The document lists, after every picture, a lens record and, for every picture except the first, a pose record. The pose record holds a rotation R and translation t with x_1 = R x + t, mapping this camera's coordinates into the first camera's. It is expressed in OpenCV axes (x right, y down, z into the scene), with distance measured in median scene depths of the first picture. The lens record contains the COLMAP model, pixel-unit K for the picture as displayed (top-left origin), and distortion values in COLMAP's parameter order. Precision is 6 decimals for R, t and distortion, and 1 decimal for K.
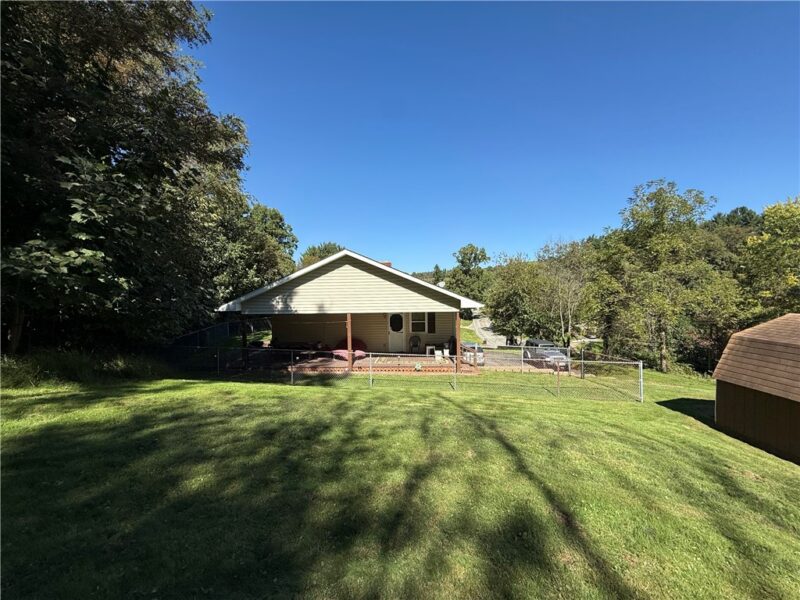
lens RADIAL K [[318.3, 0, 398.2], [0, 318.3, 299.0], [0, 0, 1]] dist [-0.000790, -0.000191]
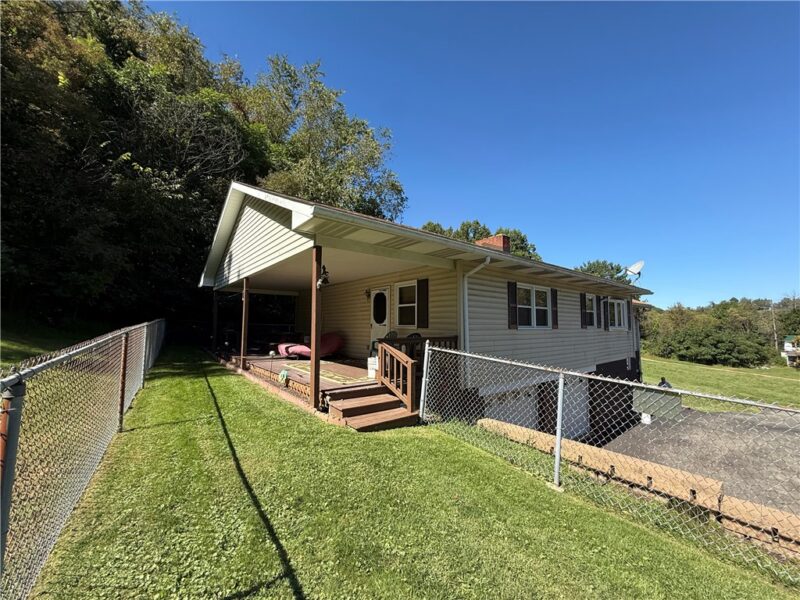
lens RADIAL K [[318.3, 0, 399.2], [0, 318.3, 303.5], [0, 0, 1]] dist [-0.000790, -0.000191]
pose [[0.685043, -0.031972, -0.727800, 0.067819], [-0.028136, 0.997130, -0.070287, 0.016589], [0.727959, 0.068628, 0.682178, 0.102124]]
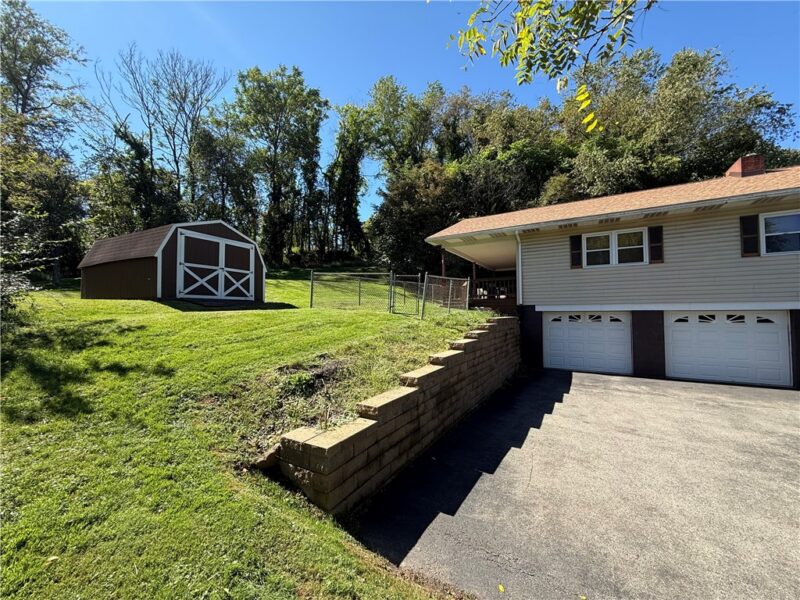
lens RADIAL K [[318.3, 0, 397.8], [0, 318.3, 298.9], [0, 0, 1]] dist [-0.000790, -0.000191]
pose [[-0.452330, -0.025625, -0.891482, 0.180873], [-0.006493, 0.999655, -0.025440, 0.034149], [0.891827, -0.005719, -0.452341, 0.190152]]
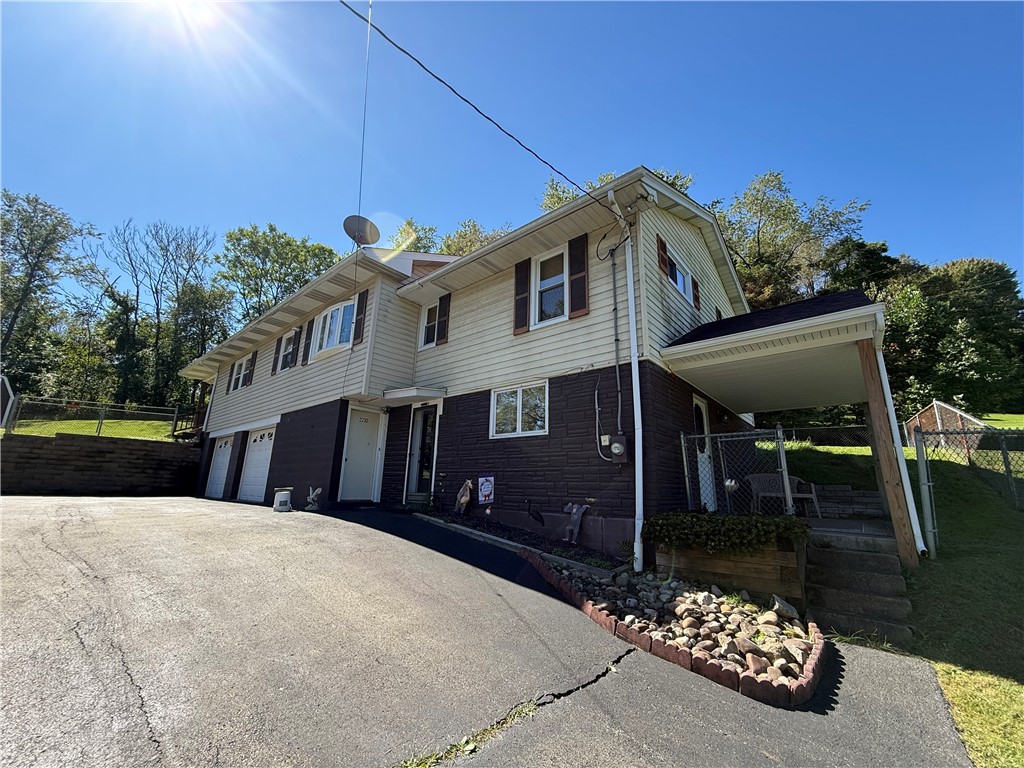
lens RADIAL K [[407.4, 0, 510.2], [0, 407.4, 384.0], [0, 0, 1]] dist [-0.000790, -0.000191]
pose [[-0.592951, -0.208019, -0.777906, 0.088856], [-0.030180, 0.971118, -0.236681, 0.051707], [0.804673, -0.116863, -0.582103, 0.407302]]
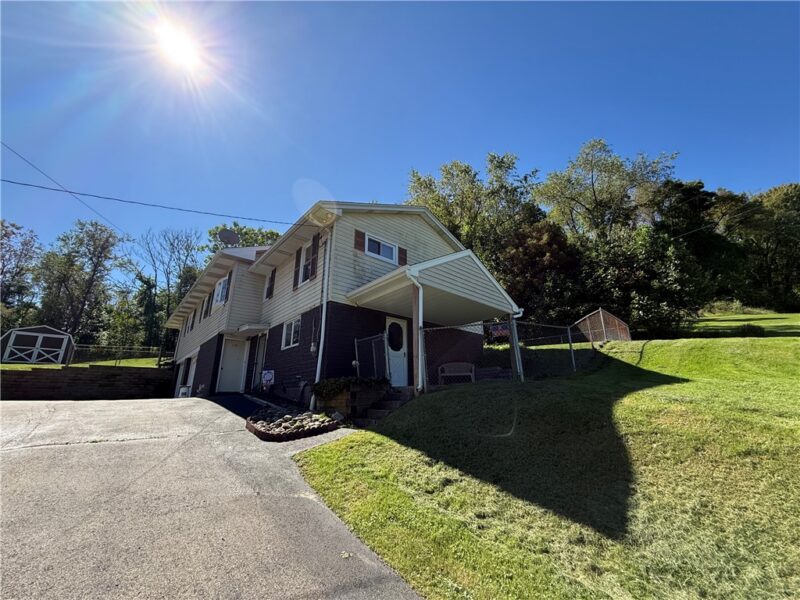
lens RADIAL K [[318.3, 0, 397.2], [0, 318.3, 300.7], [0, 0, 1]] dist [-0.000790, -0.000191]
pose [[-0.702198, -0.200001, -0.683313, 0.075821], [0.008201, 0.957399, -0.288651, 0.060325], [0.711934, -0.208294, -0.670644, 0.471417]]
